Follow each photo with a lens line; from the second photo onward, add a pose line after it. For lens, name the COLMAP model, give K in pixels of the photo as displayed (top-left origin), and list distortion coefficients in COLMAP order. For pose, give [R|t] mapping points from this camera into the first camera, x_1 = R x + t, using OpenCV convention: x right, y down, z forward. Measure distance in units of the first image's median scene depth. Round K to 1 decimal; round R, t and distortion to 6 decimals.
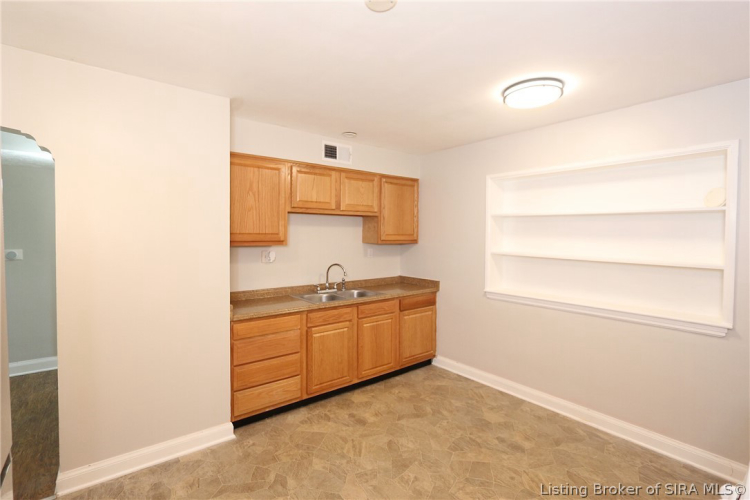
lens RADIAL K [[346.6, 0, 369.9], [0, 346.6, 241.8], [0, 0, 1]] dist [-0.010674, -0.000387]
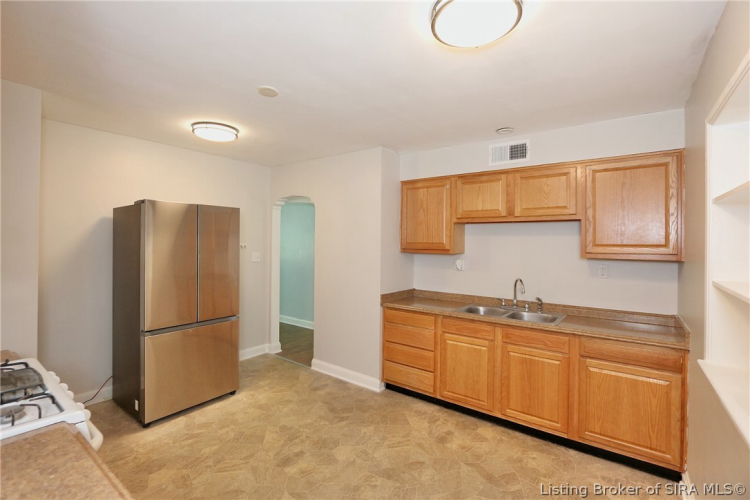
lens RADIAL K [[346.6, 0, 369.9], [0, 346.6, 241.8], [0, 0, 1]] dist [-0.010674, -0.000387]
pose [[0.246806, -0.012391, -0.968986, 0.781574], [-0.037359, 0.999053, -0.022291, 0.006443], [0.968345, 0.041702, 0.246109, 0.509374]]
